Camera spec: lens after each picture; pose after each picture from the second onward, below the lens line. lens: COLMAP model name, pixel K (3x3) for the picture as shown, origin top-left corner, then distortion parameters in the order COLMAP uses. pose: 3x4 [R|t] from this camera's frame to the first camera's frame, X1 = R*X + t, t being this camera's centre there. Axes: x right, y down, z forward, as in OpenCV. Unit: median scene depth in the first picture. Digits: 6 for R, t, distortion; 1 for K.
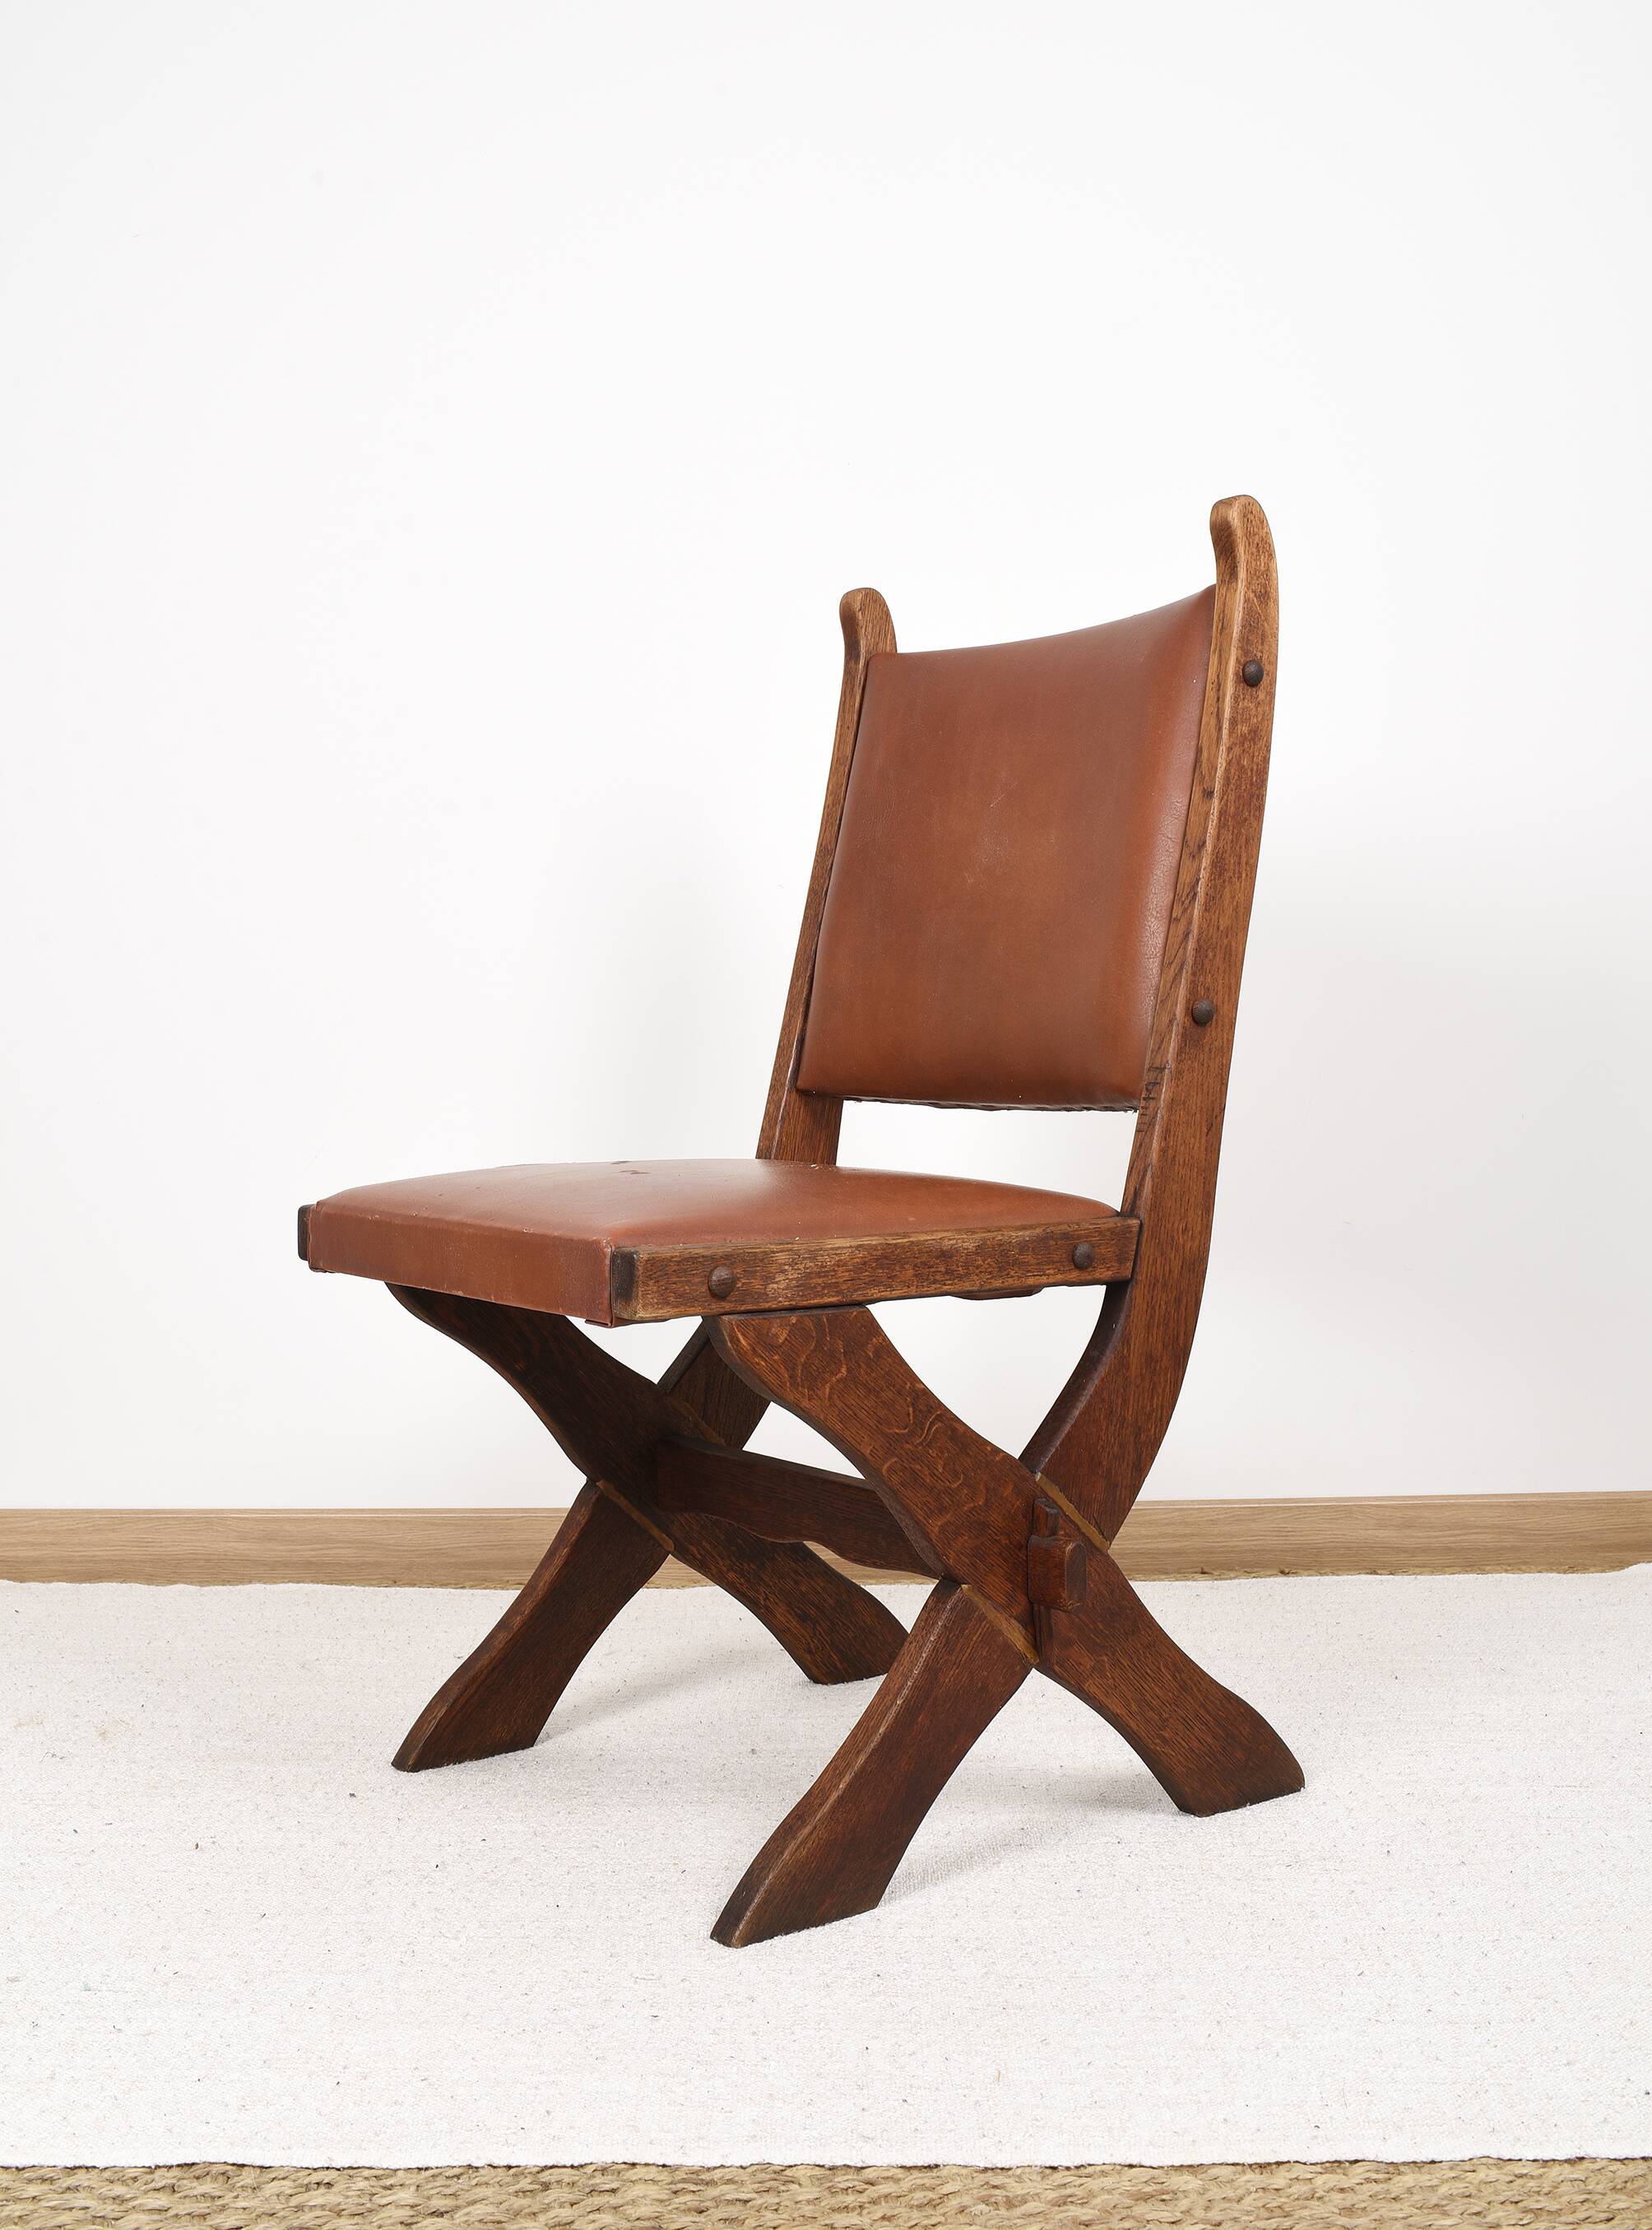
lens RADIAL K [[2425.9, 0, 822.2], [0, 2425.9, 1000.6], [0, 0, 1]] dist [-0.102200, 0.105106]
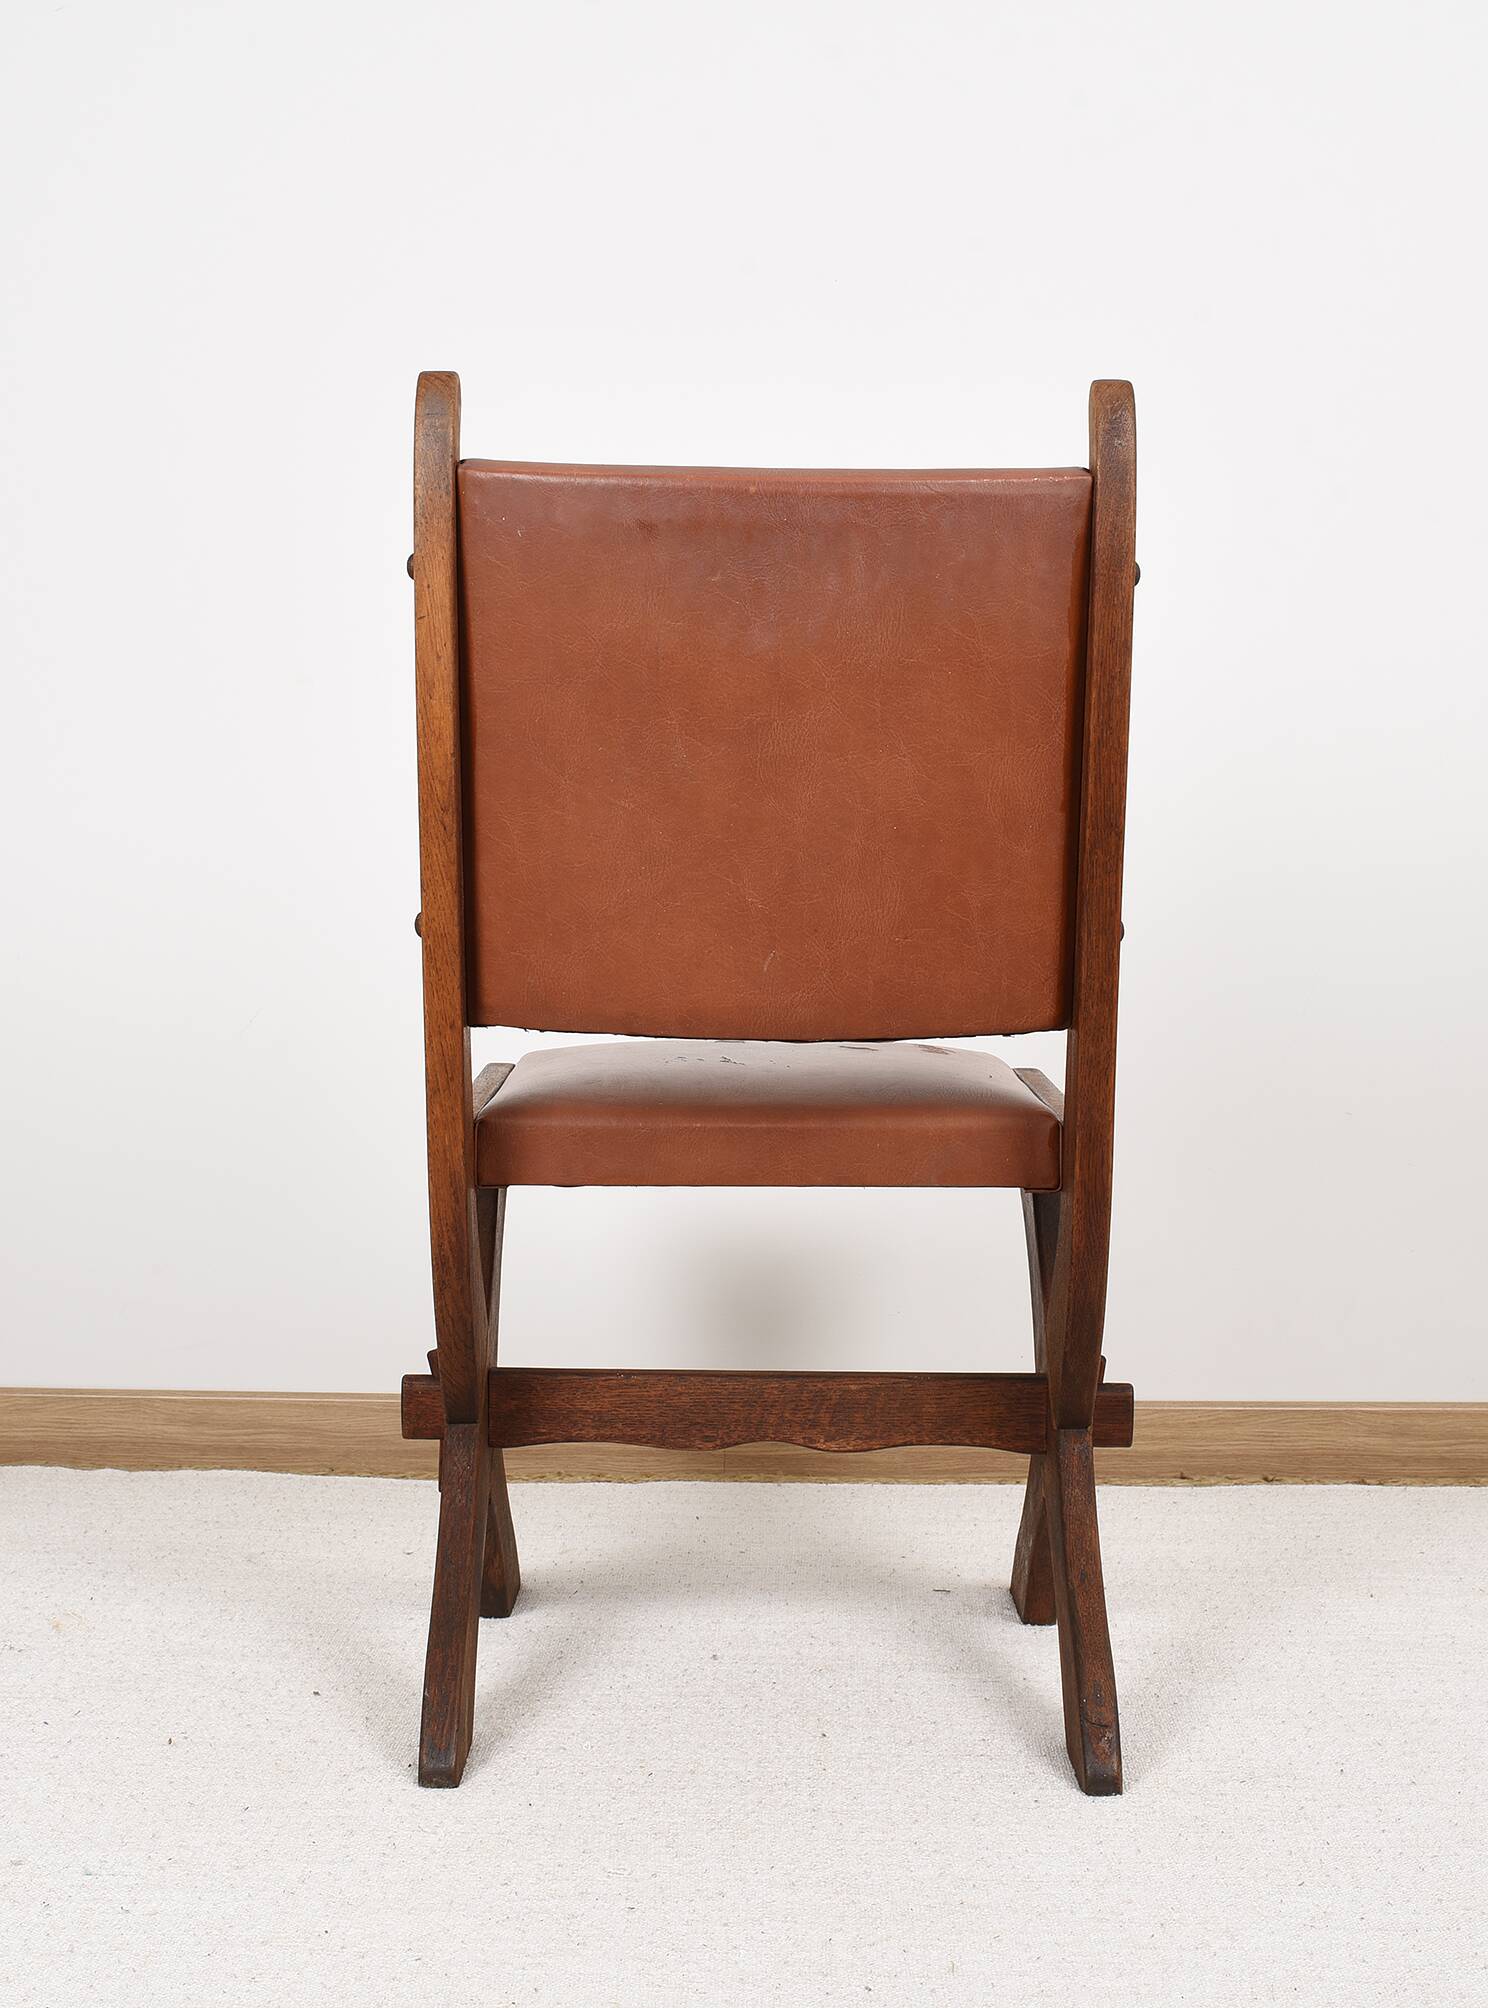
lens RADIAL K [[2955.1, 0, 746.6], [0, 2955.1, 1012.7], [0, 0, 1]] dist [-0.105496, 0.096595]
pose [[0.999775, 0.020203, -0.006448, -0.014306], [-0.019506, 0.995360, 0.094218, -0.073590], [0.008322, -0.094071, 0.995531, -0.201223]]
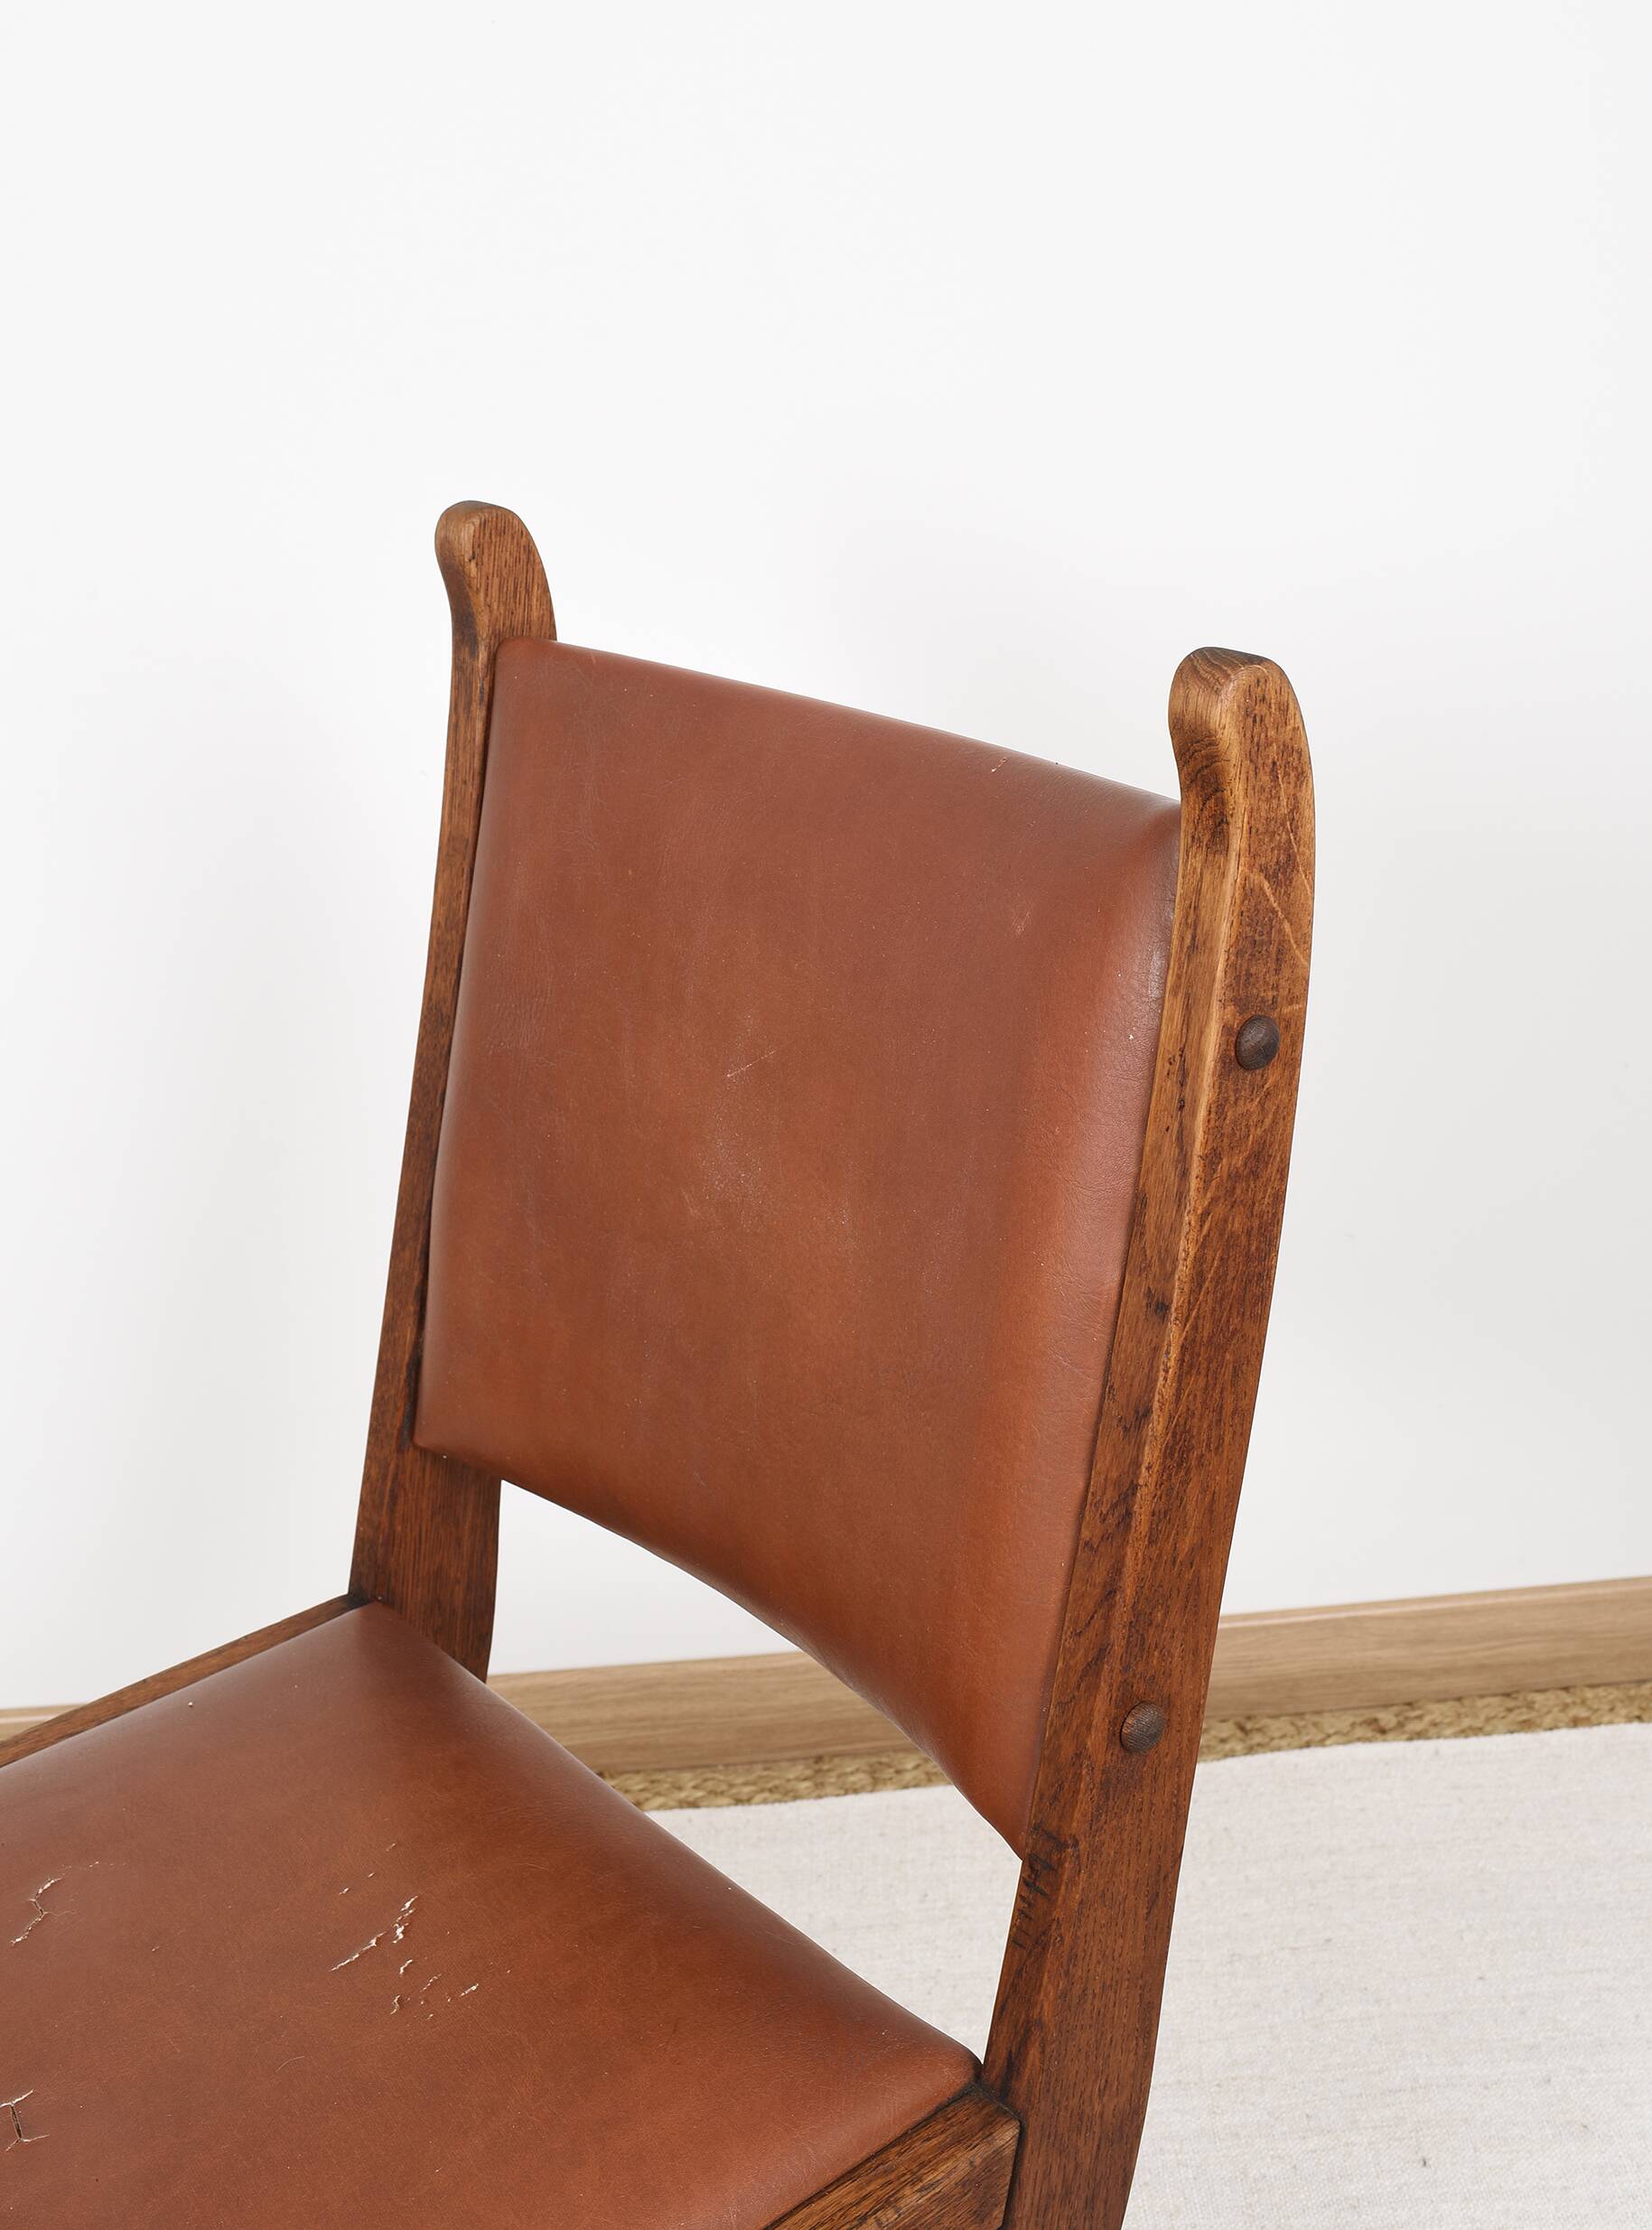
lens RADIAL K [[2670.6, 0, 901.8], [0, 2670.6, 894.4], [0, 0, 1]] dist [-0.071544, 0.022598]
pose [[0.996401, -0.047033, 0.070515, 0.076819], [0.021924, 0.946622, 0.321599, -0.332538], [-0.081877, -0.318896, 0.944247, 0.538279]]
